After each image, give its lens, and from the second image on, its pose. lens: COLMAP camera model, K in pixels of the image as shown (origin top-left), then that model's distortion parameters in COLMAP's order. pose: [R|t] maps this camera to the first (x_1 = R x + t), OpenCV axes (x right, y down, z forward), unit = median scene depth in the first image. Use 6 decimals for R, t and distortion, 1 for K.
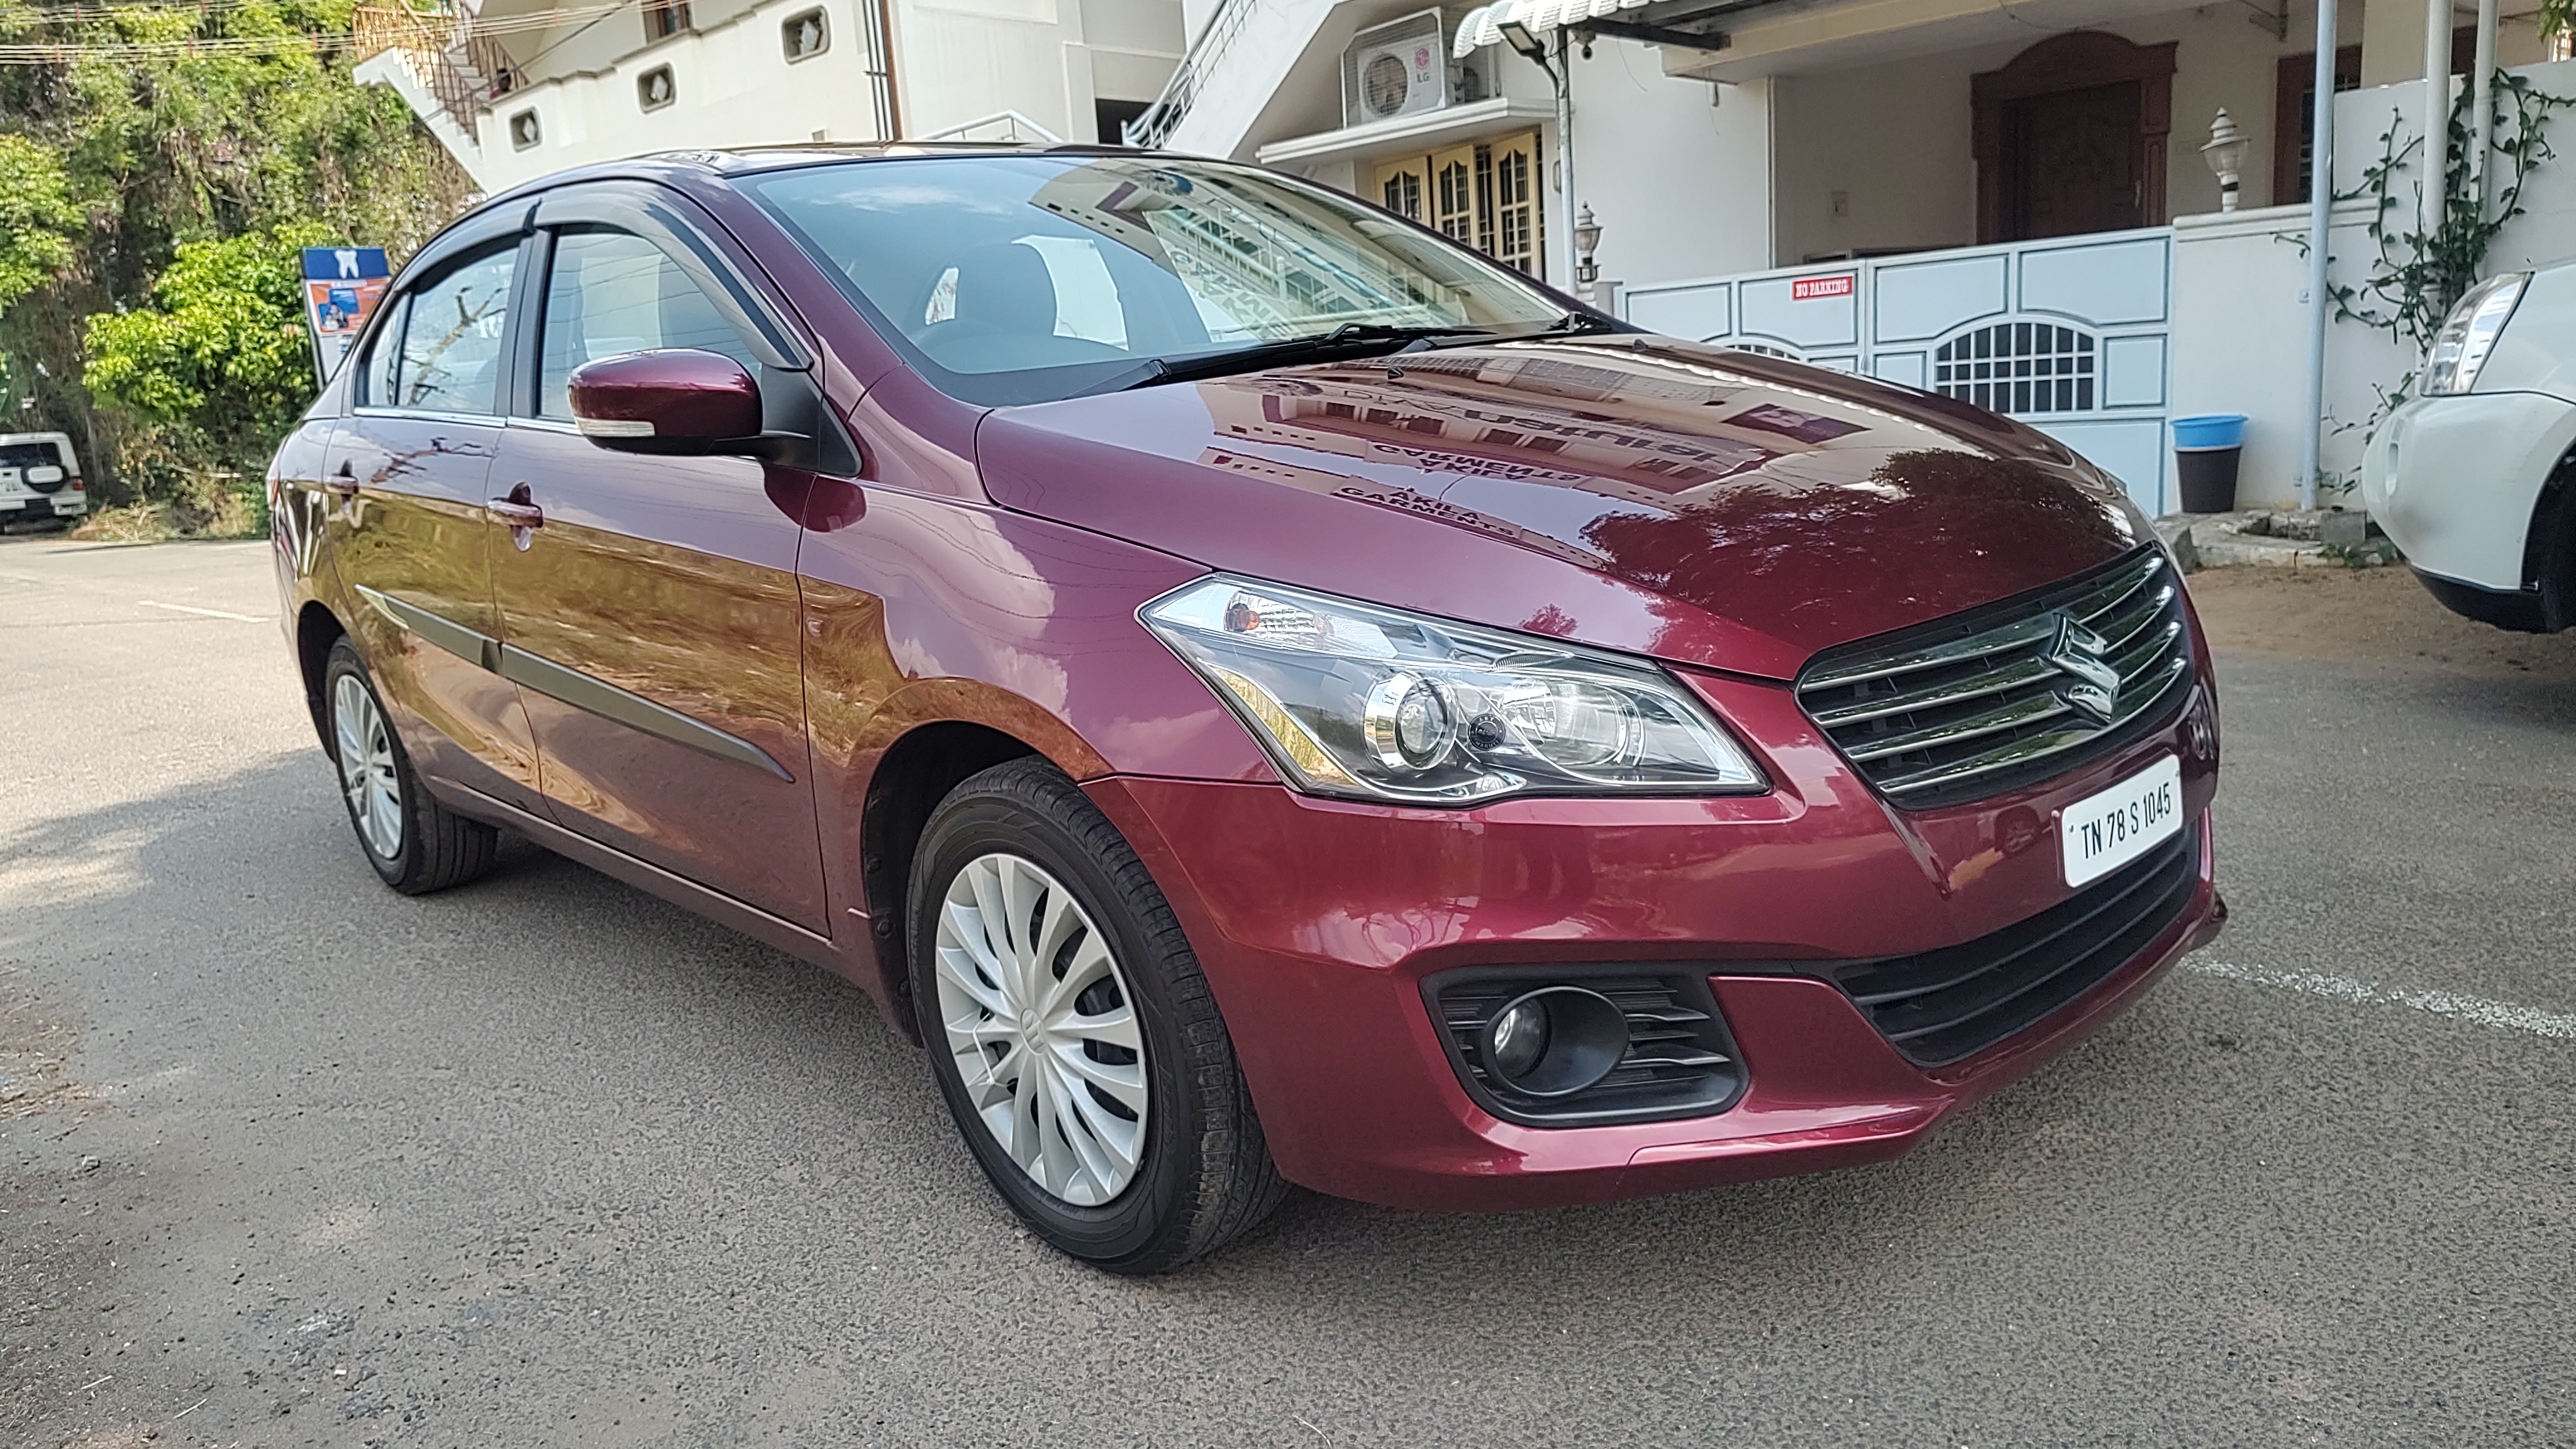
lens RADIAL K [[1714.8, 0, 1277.1], [0, 1714.8, 739.2], [0, 0, 1]] dist [0.019492, -0.041340]
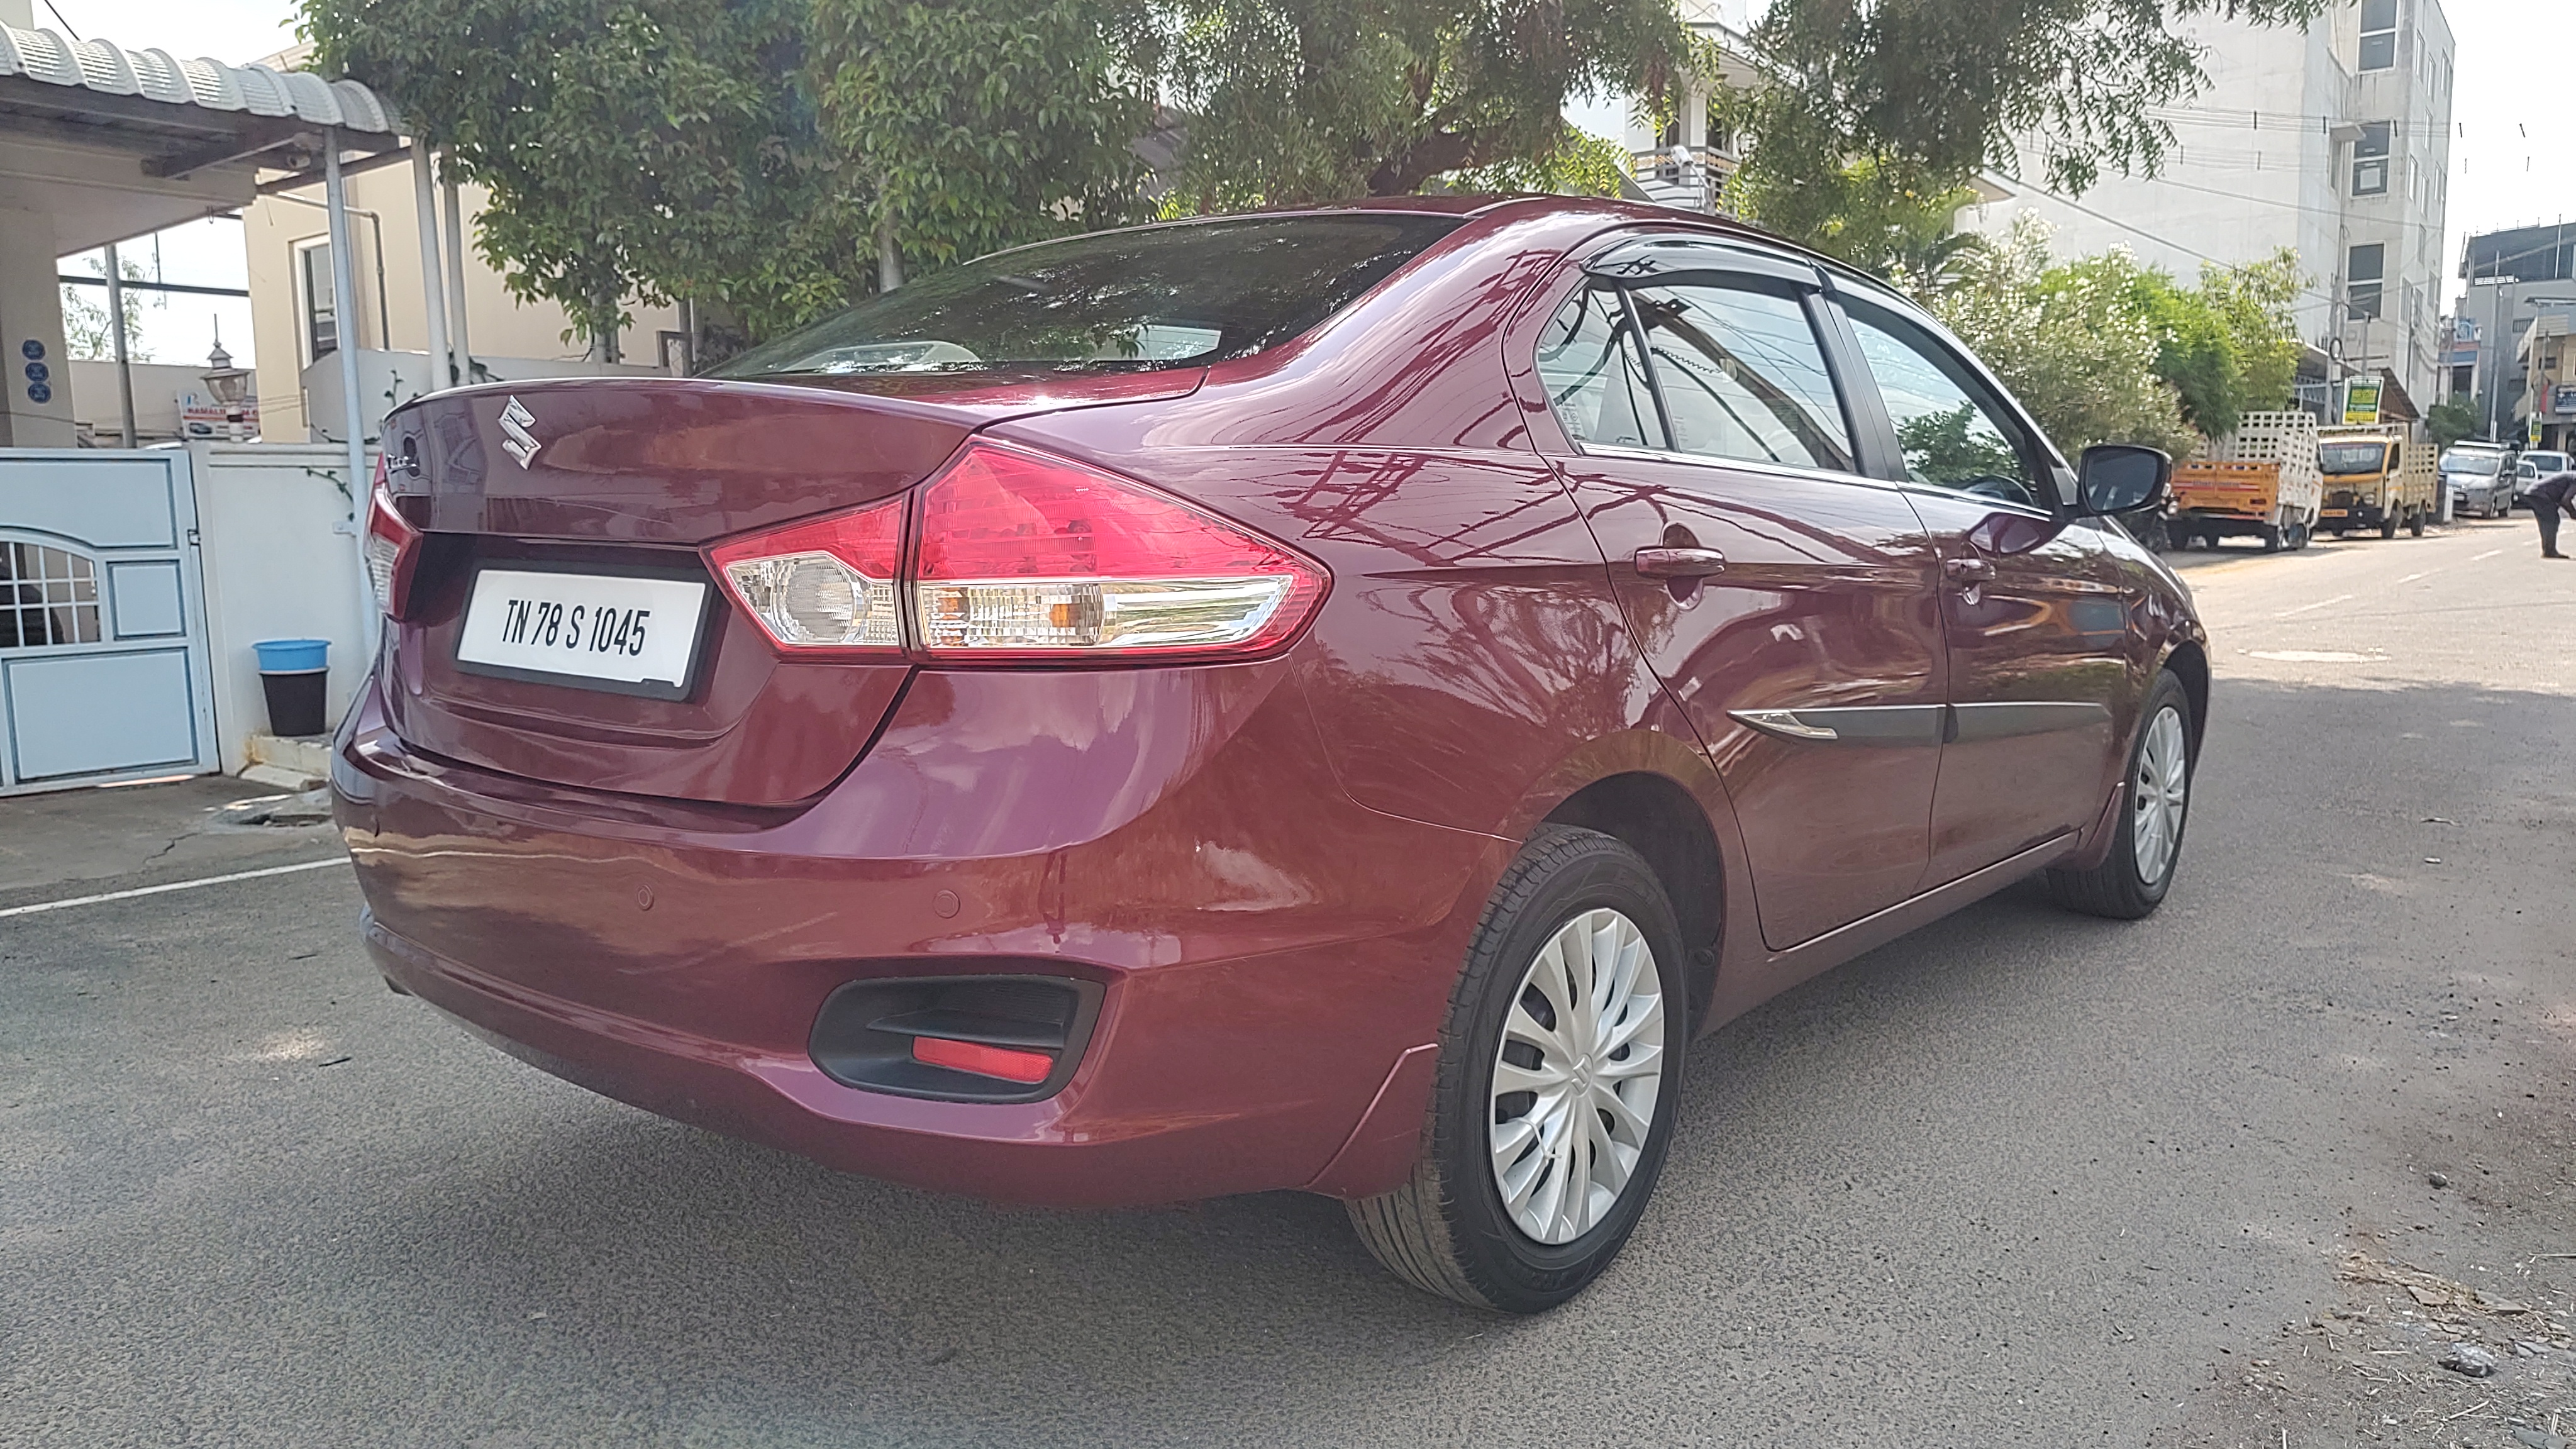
lens RADIAL K [[1714.8, 0, 1277.1], [0, 1714.8, 739.2], [0, 0, 1]] dist [0.019492, -0.041340]
pose [[-0.104393, -0.052695, 0.993139, -0.492600], [0.231308, 0.969925, 0.075777, -0.070897], [-0.967263, 0.237632, -0.089064, 0.518981]]
